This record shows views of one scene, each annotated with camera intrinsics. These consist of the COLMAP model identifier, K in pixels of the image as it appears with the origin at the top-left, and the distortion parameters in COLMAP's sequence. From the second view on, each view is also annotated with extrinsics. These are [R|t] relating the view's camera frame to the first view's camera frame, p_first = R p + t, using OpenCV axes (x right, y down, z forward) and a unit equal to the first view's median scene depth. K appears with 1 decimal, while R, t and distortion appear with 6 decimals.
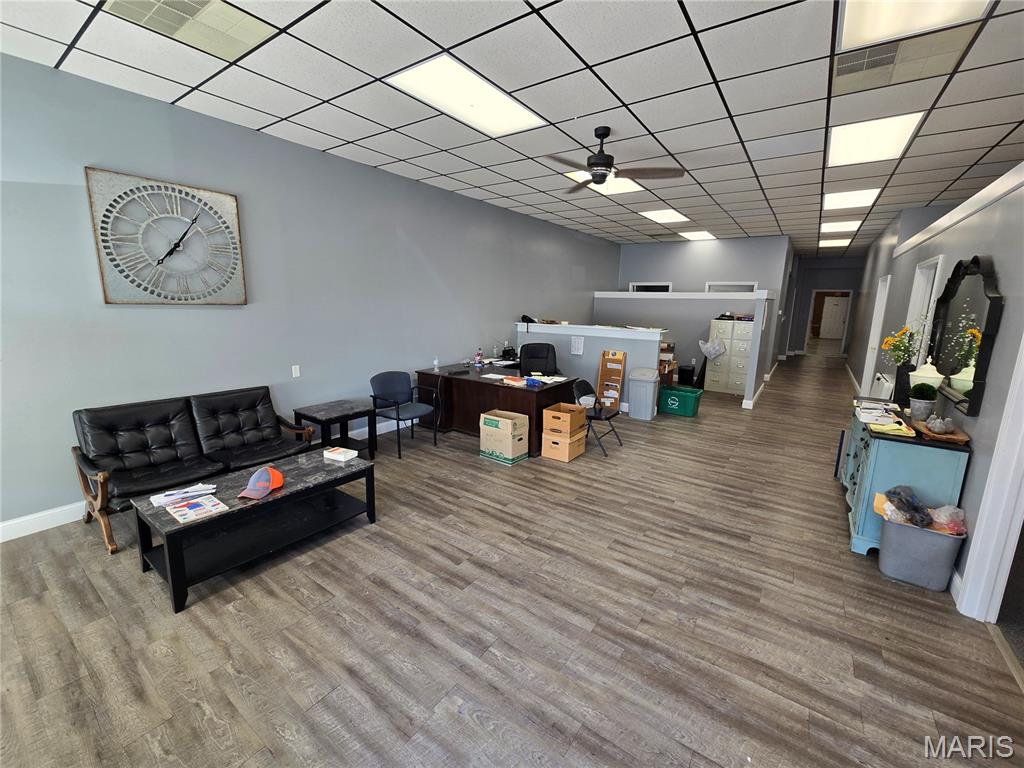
lens RADIAL K [[419.6, 0, 521.6], [0, 419.6, 388.0], [0, 0, 1]] dist [-0.000175, -0.000016]
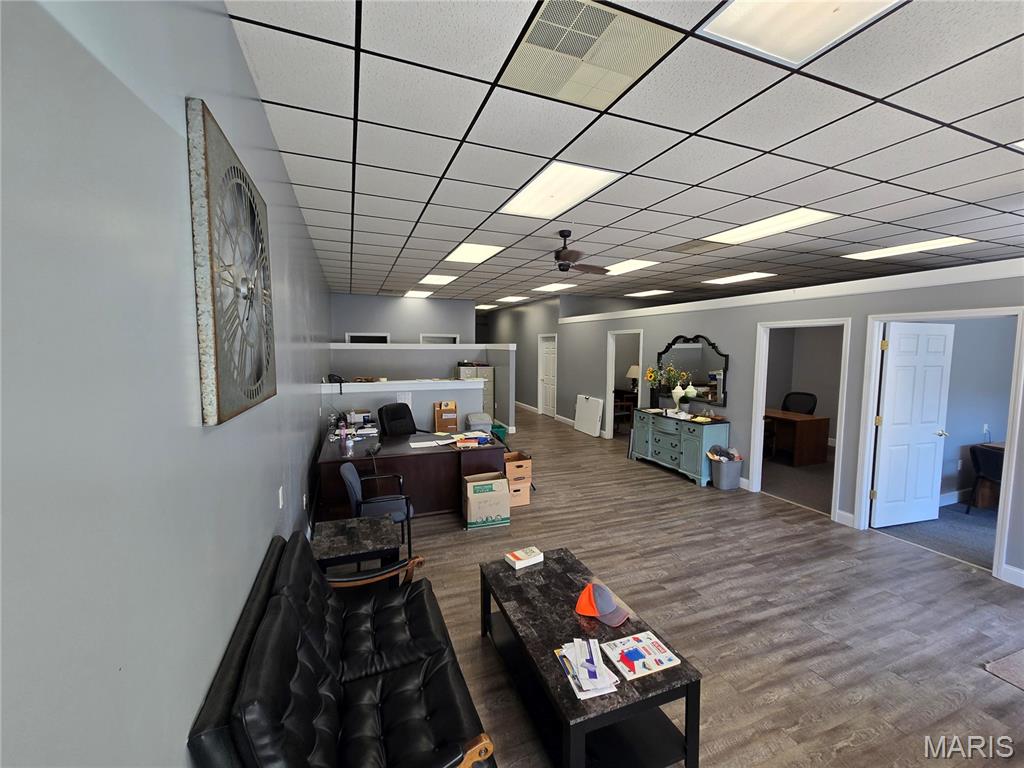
lens RADIAL K [[419.6, 0, 518.7], [0, 419.6, 388.7], [0, 0, 1]] dist [-0.000175, -0.000016]
pose [[0.552820, -0.095725, 0.827784, -1.033467], [0.175387, 0.984494, -0.003282, -0.160773], [-0.814634, 0.146997, 0.561037, 0.466949]]
